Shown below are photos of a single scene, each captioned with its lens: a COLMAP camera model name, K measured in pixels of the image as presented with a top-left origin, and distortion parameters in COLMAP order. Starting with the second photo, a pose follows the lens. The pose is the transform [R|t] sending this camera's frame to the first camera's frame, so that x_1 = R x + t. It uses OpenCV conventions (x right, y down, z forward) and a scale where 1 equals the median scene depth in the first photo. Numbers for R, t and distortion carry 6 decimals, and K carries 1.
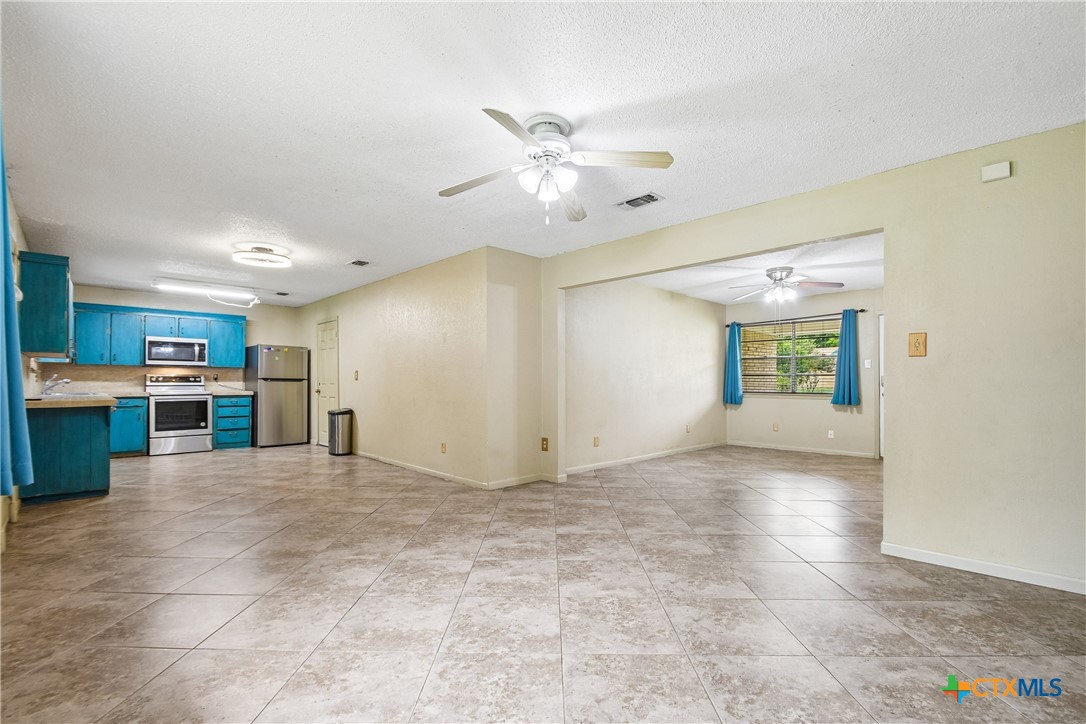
lens RADIAL K [[480.7, 0, 540.9], [0, 480.7, 381.3], [0, 0, 1]] dist [0.000155, -0.000241]
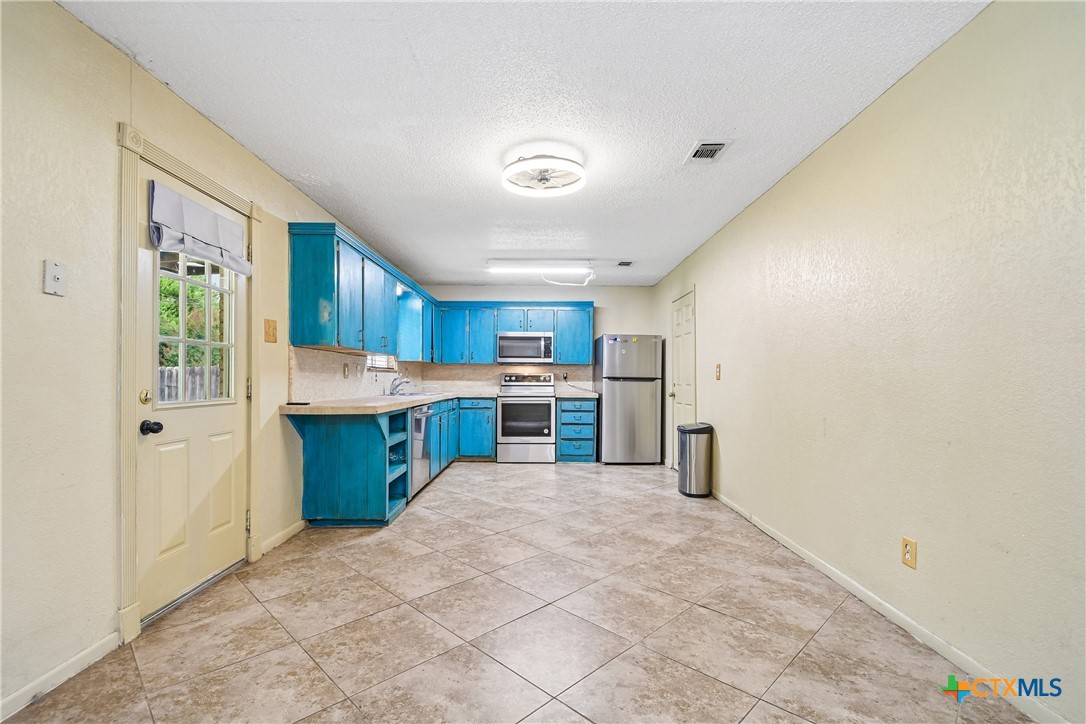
lens RADIAL K [[488.8, 0, 541.9], [0, 488.8, 381.9], [0, 0, 1]] dist [-0.004687, -0.000918]
pose [[0.717505, 0.003573, -0.696544, -0.102837], [-0.001875, 0.999993, 0.003199, -0.001052], [0.696551, -0.000989, 0.717507, 0.370625]]
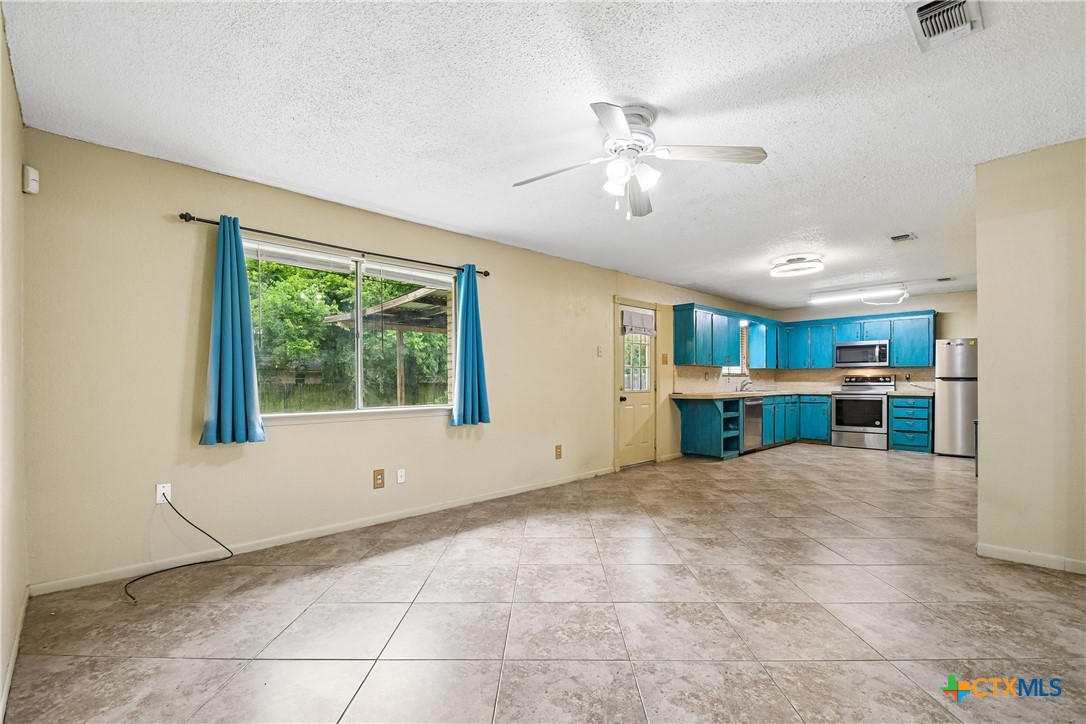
lens RADIAL K [[488.8, 0, 541.9], [0, 488.8, 381.9], [0, 0, 1]] dist [-0.004687, -0.000918]
pose [[-0.003644, -0.002291, -0.999991, 0.343073], [0.004603, 0.999987, -0.002308, 0.000092], [0.999983, -0.004611, -0.003633, 0.284751]]
